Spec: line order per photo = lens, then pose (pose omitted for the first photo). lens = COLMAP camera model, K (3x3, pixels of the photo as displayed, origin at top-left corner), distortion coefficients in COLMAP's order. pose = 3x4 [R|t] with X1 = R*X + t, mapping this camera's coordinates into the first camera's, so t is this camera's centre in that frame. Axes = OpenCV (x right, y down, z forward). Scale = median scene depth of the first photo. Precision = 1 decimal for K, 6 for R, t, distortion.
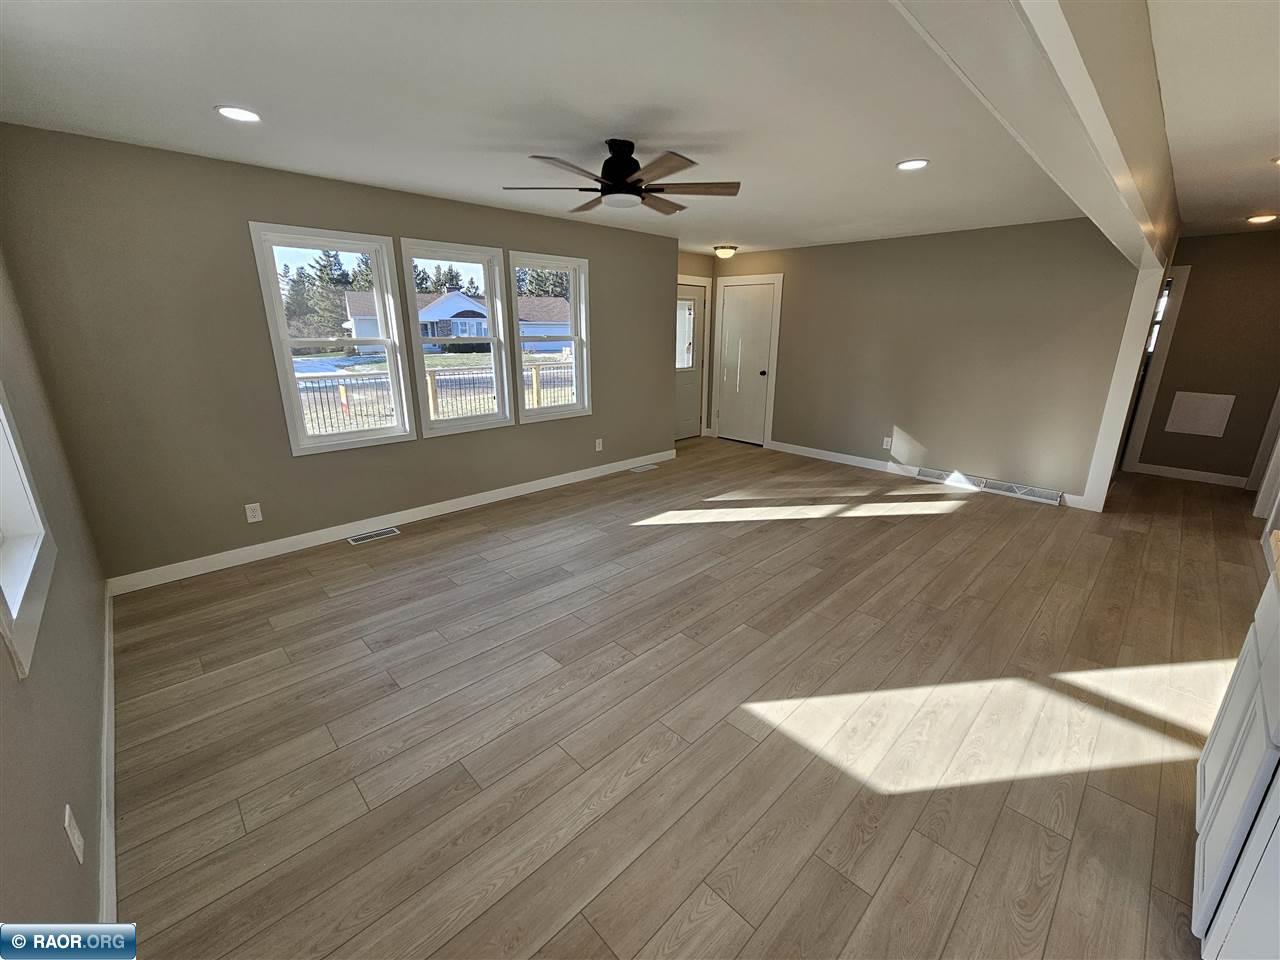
lens RADIAL K [[524.6, 0, 638.8], [0, 524.6, 477.4], [0, 0, 1]] dist [-0.004719, -0.000133]
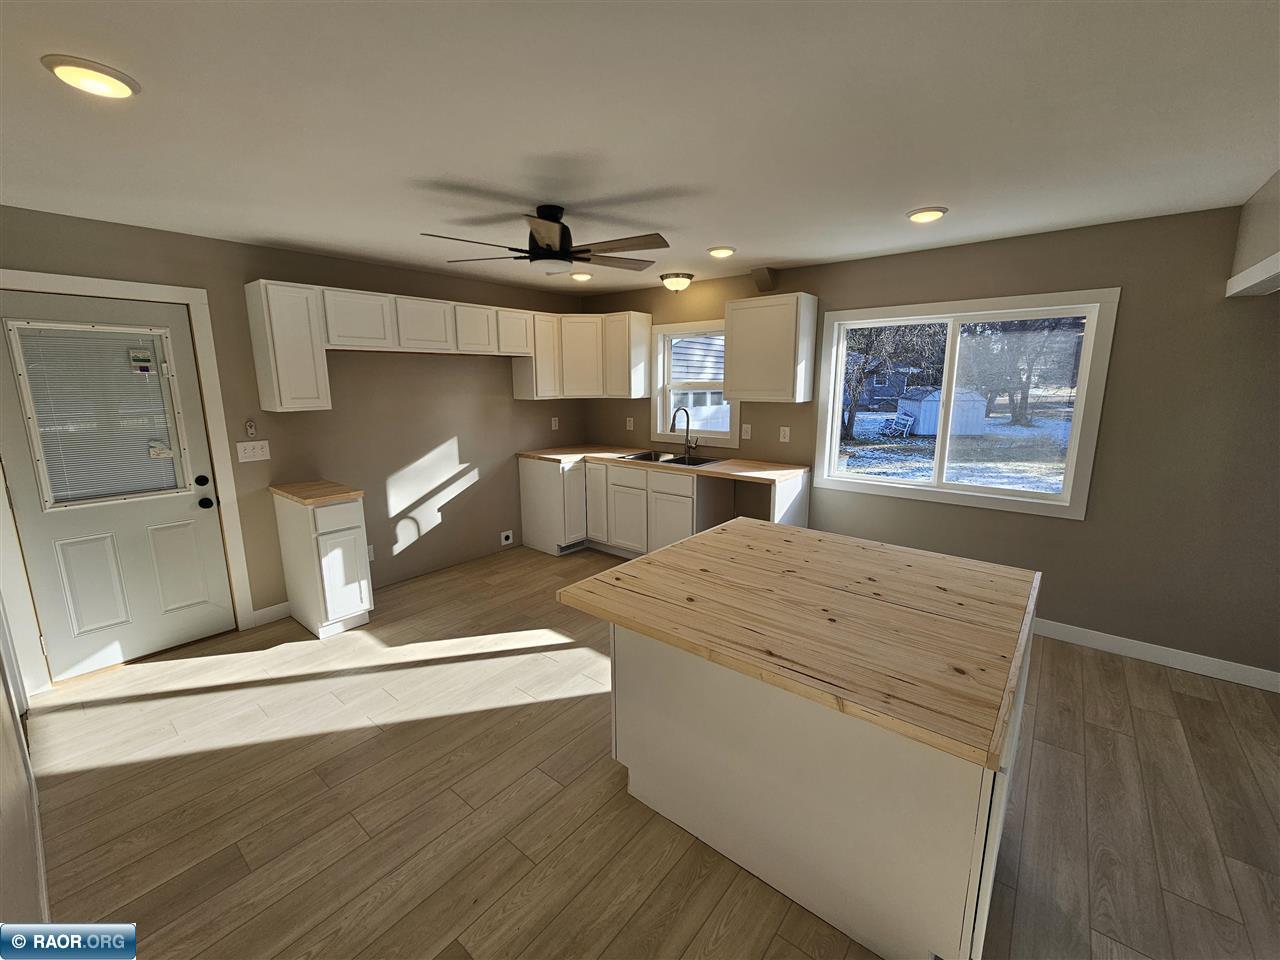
lens RADIAL K [[522.9, 0, 638.2], [0, 522.9, 477.8], [0, 0, 1]] dist [-0.003777, -0.000095]
pose [[-0.993577, 0.021710, -0.111056, 0.721140], [-0.030666, 0.893041, 0.448929, -0.183066], [0.108923, 0.449451, -0.886640, 0.573469]]
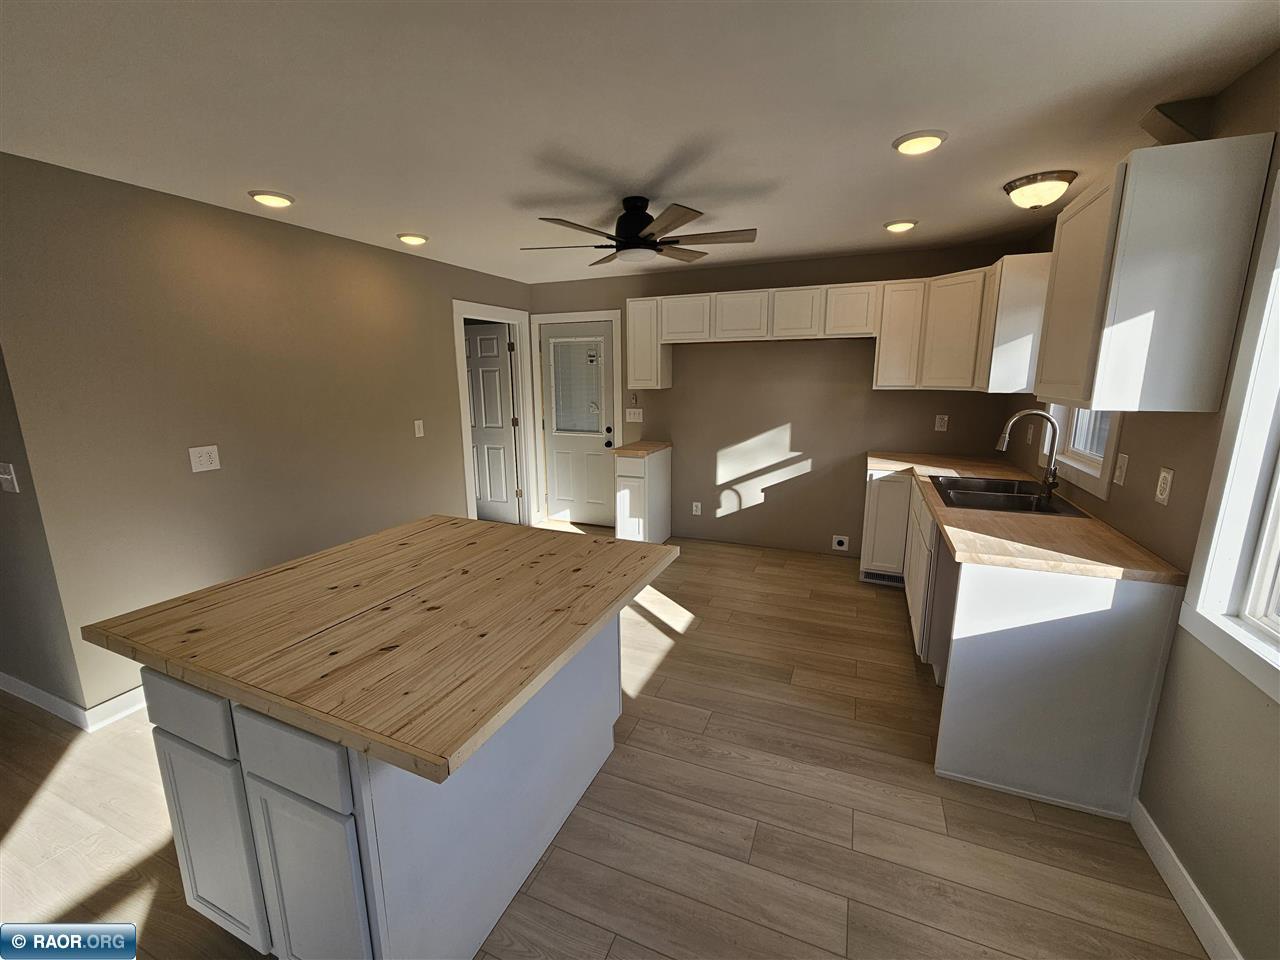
lens RADIAL K [[522.9, 0, 638.2], [0, 522.9, 477.8], [0, 0, 1]] dist [-0.003777, -0.000095]
pose [[-0.393159, -0.182050, 0.901268, 0.070180], [0.260927, 0.917816, 0.299217, -0.057480], [-0.881671, 0.352805, -0.313346, 0.169593]]
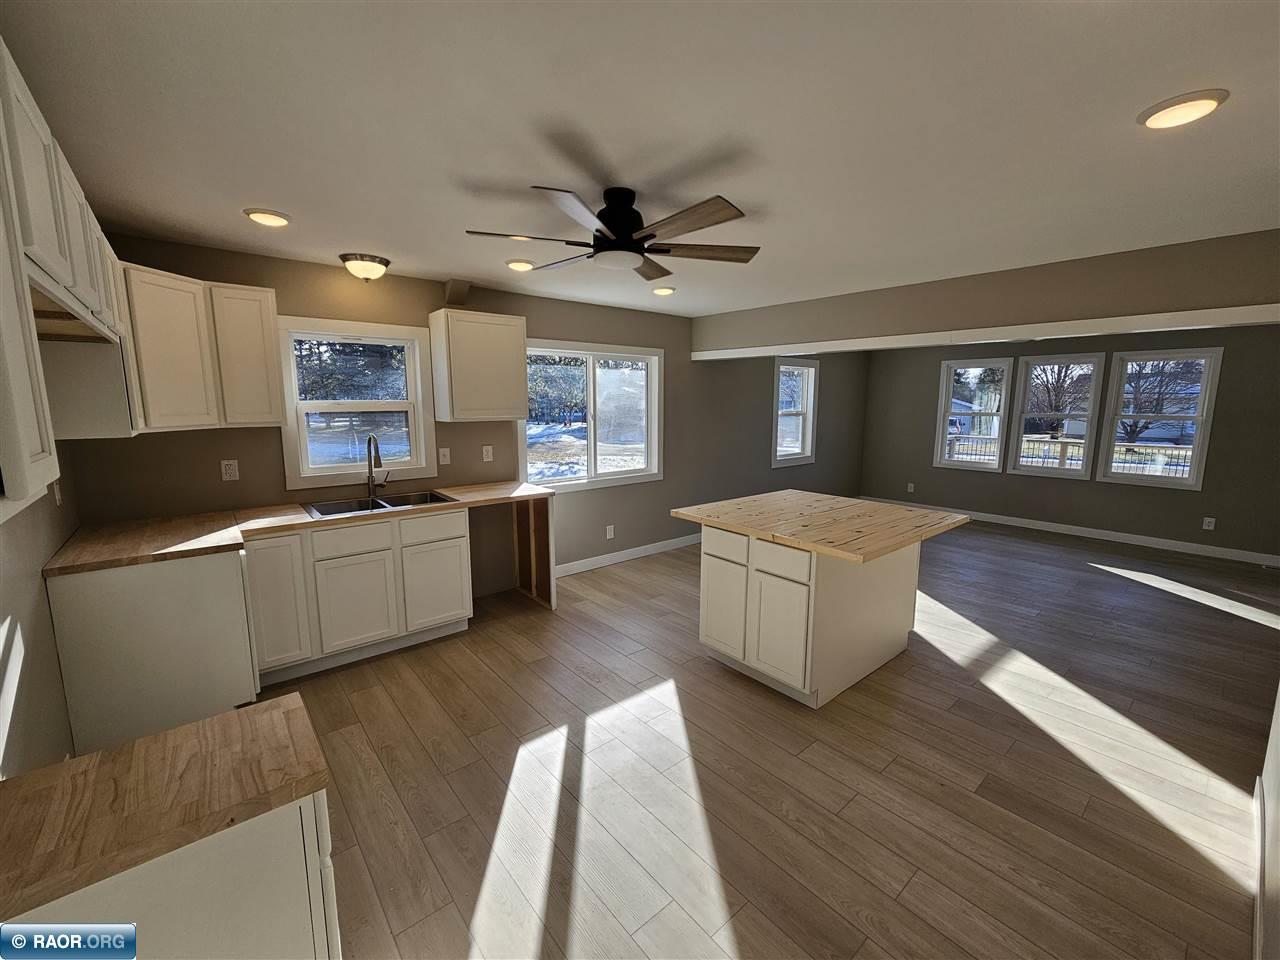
lens RADIAL K [[524.6, 0, 638.8], [0, 524.6, 477.4], [0, 0, 1]] dist [-0.004719, -0.000133]
pose [[-0.068588, 0.141508, -0.987558, 1.338278], [-0.279624, 0.947485, 0.155186, 0.004308], [0.957656, 0.286789, -0.025417, -0.048649]]
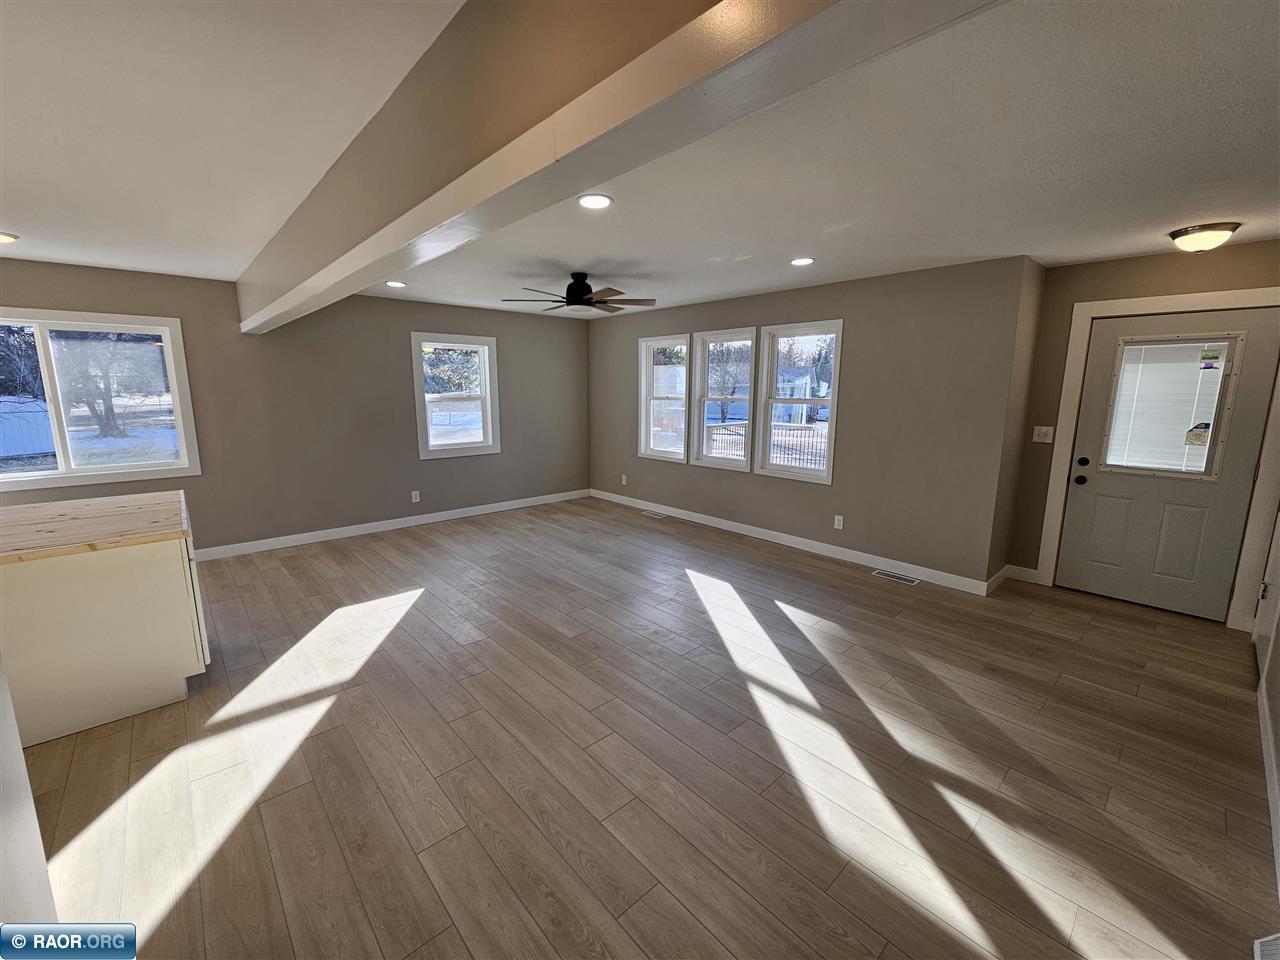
lens RADIAL K [[522.9, 0, 638.2], [0, 522.9, 477.8], [0, 0, 1]] dist [-0.003777, -0.000095]
pose [[-0.033073, 0.166054, -0.985562, 1.084483], [-0.280793, 0.944841, 0.168616, -0.257223], [0.959198, 0.282315, 0.015378, 0.897986]]
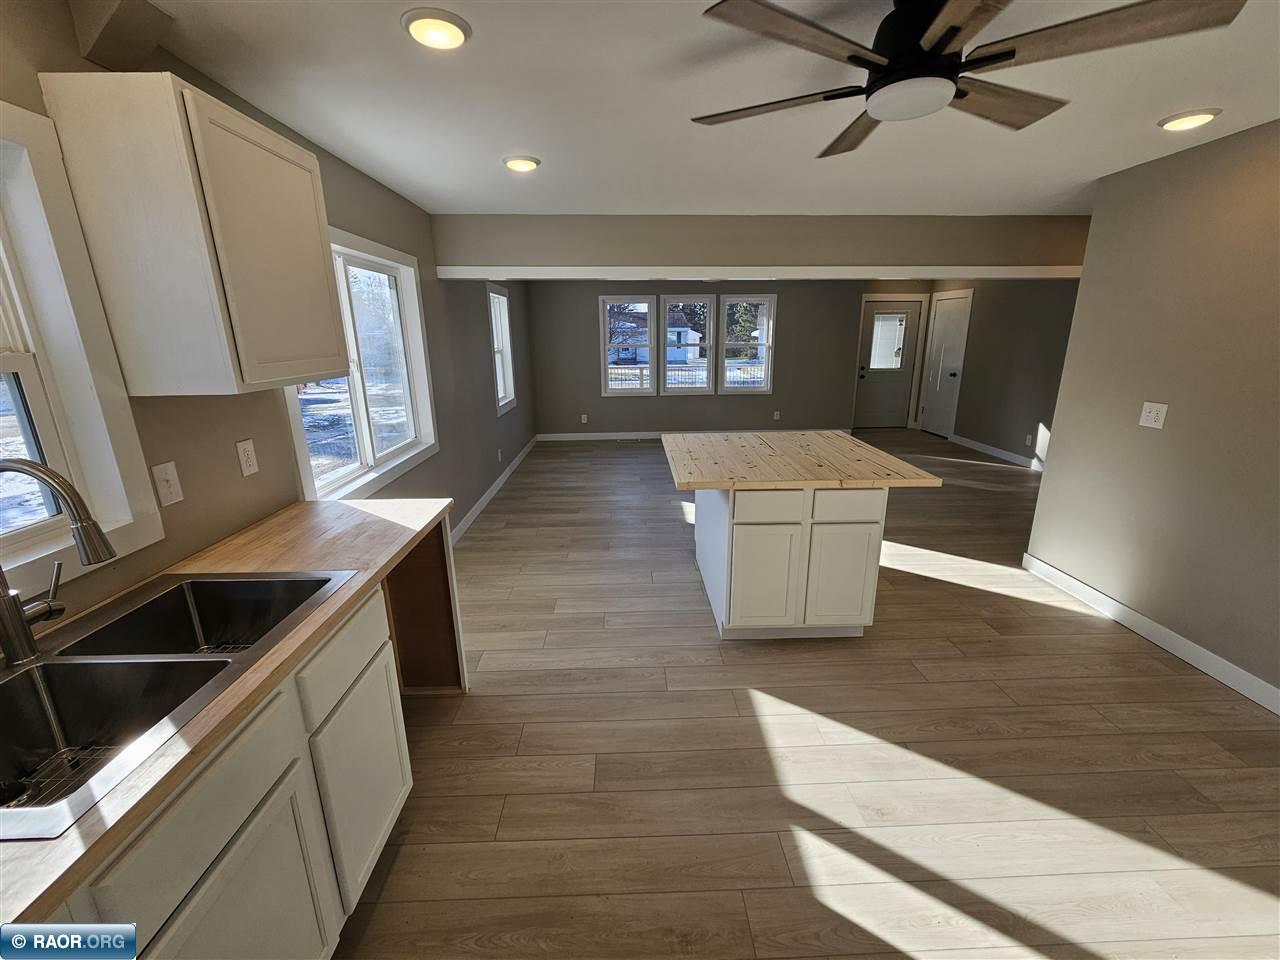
lens RADIAL K [[522.9, 0, 638.2], [0, 522.9, 477.8], [0, 0, 1]] dist [-0.003777, -0.000095]
pose [[0.737849, 0.166506, -0.654106, 0.884926], [-0.173477, 0.983322, 0.054622, 0.138345], [0.652292, 0.073170, 0.754428, -0.509773]]
